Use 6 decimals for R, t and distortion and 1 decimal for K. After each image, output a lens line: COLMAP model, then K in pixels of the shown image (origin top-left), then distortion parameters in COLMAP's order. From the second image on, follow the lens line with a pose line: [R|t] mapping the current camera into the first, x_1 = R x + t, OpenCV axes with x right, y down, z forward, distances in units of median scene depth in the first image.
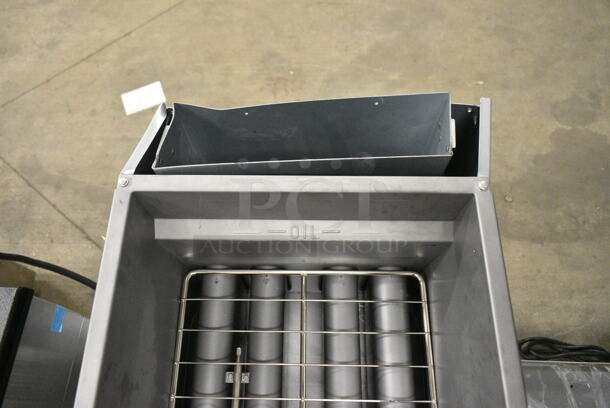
lens RADIAL K [[459.3, 0, 296.9], [0, 459.3, 204.7], [0, 0, 1]] dist [0.030051, 0.000380]
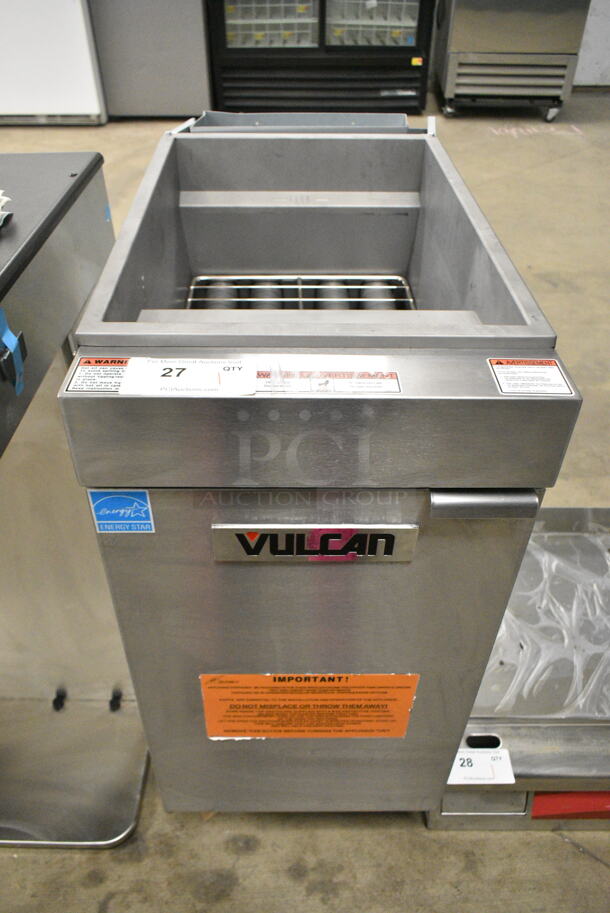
lens RADIAL K [[676.2, 0, 305.0], [0, 676.2, 456.5], [0, 0, 1]] dist [-0.023531, 0.006150]
pose [[0.998764, 0.003388, 0.049593, -0.057958], [0.017183, 0.912635, -0.408414, 1.327531], [-0.046644, 0.408761, 0.911449, -0.351697]]
